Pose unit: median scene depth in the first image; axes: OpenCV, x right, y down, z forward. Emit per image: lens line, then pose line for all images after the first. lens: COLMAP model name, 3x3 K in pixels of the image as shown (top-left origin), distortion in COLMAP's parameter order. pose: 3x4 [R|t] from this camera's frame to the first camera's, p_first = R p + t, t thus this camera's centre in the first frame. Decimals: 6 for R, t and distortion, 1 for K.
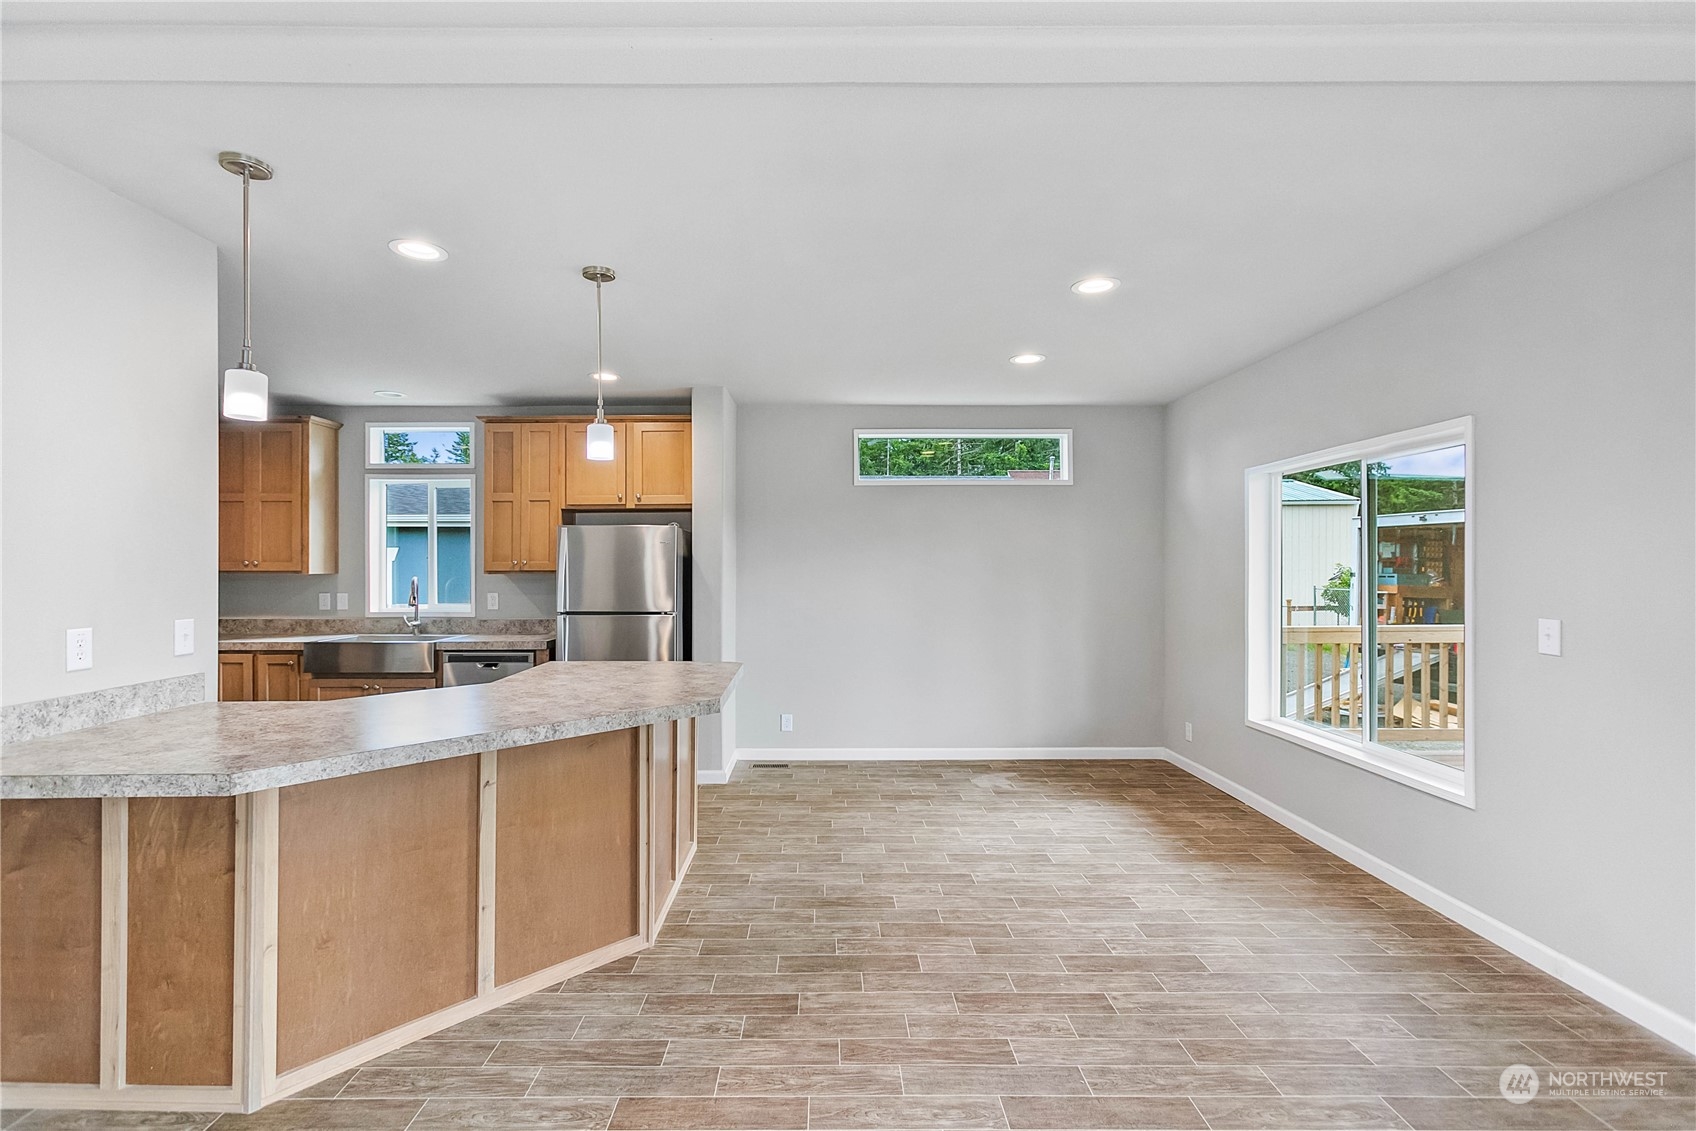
lens RADIAL K [[777.4, 0, 828.6], [0, 777.4, 565.7], [0, 0, 1]] dist [-0.000793, 0.001518]
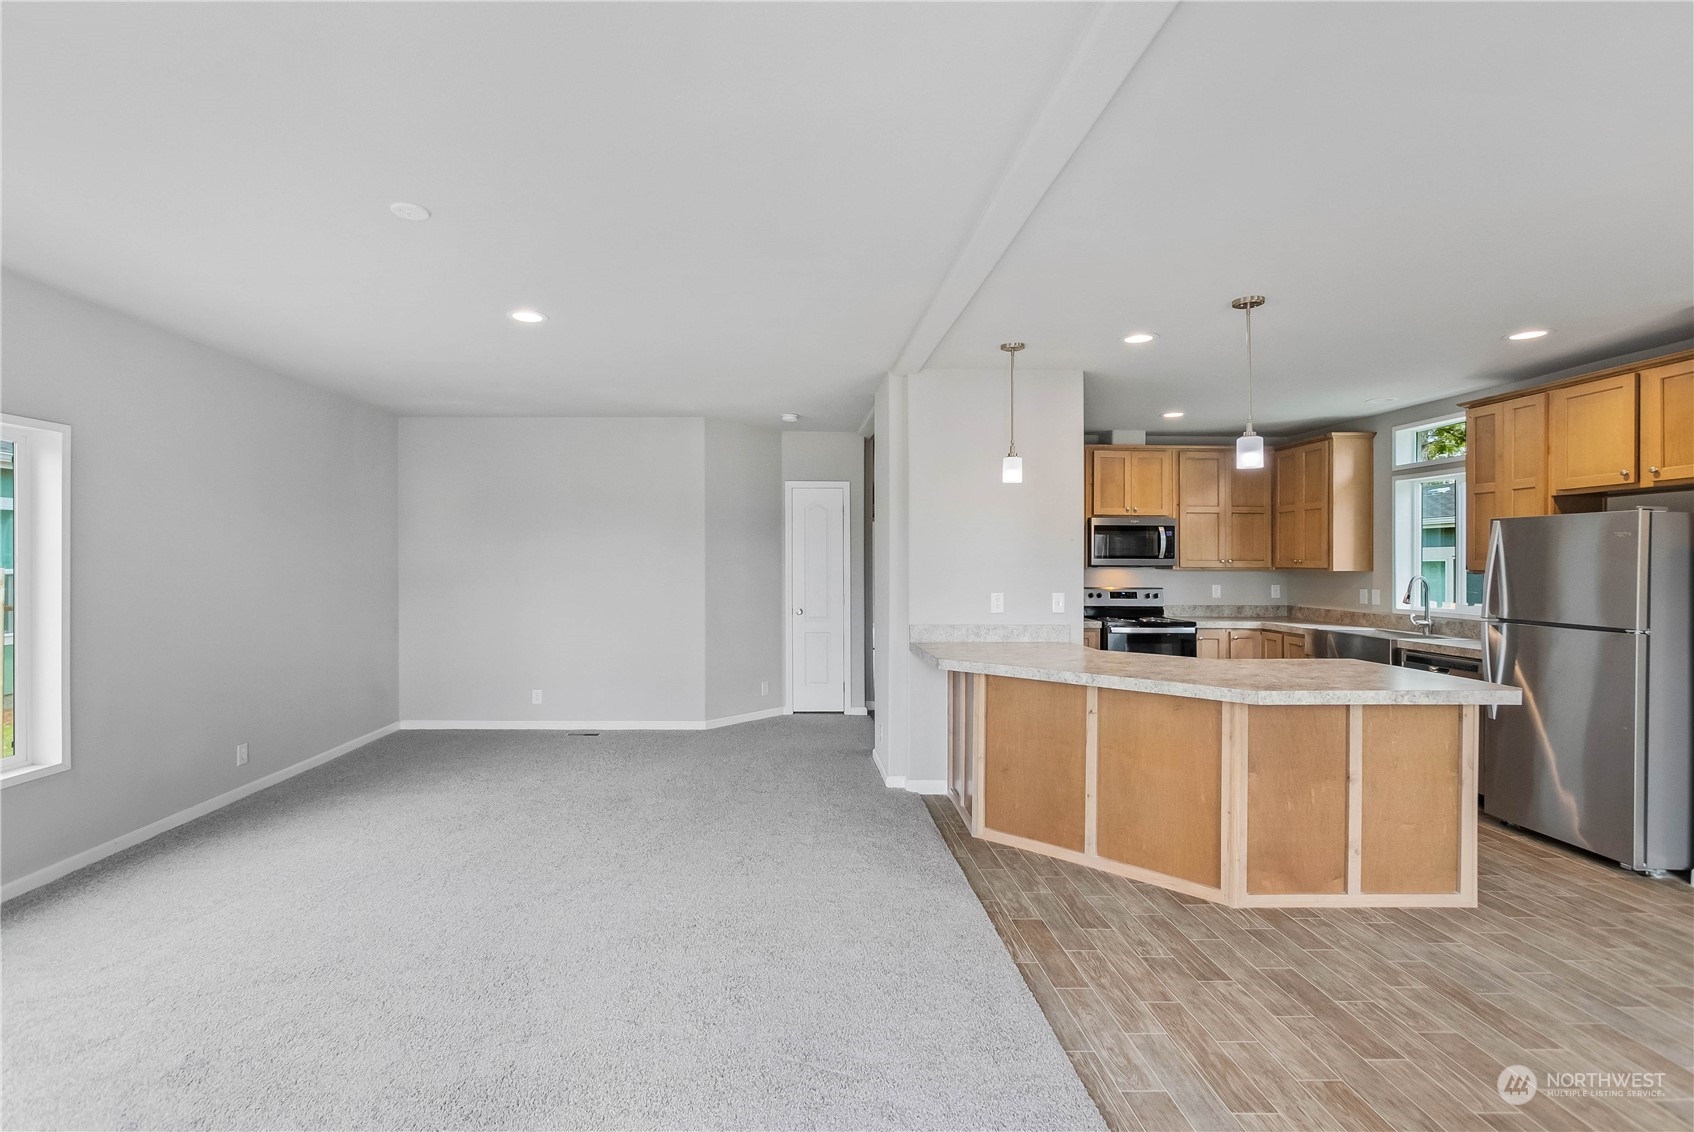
lens RADIAL K [[790.0, 0, 822.7], [0, 790.0, 563.5], [0, 0, 1]] dist [0.019541, -0.000115]
pose [[0.048265, 0.003815, -0.998827, 0.716240], [-0.005537, 0.999978, 0.003552, -0.000584], [0.998819, 0.005359, 0.048285, 0.294291]]
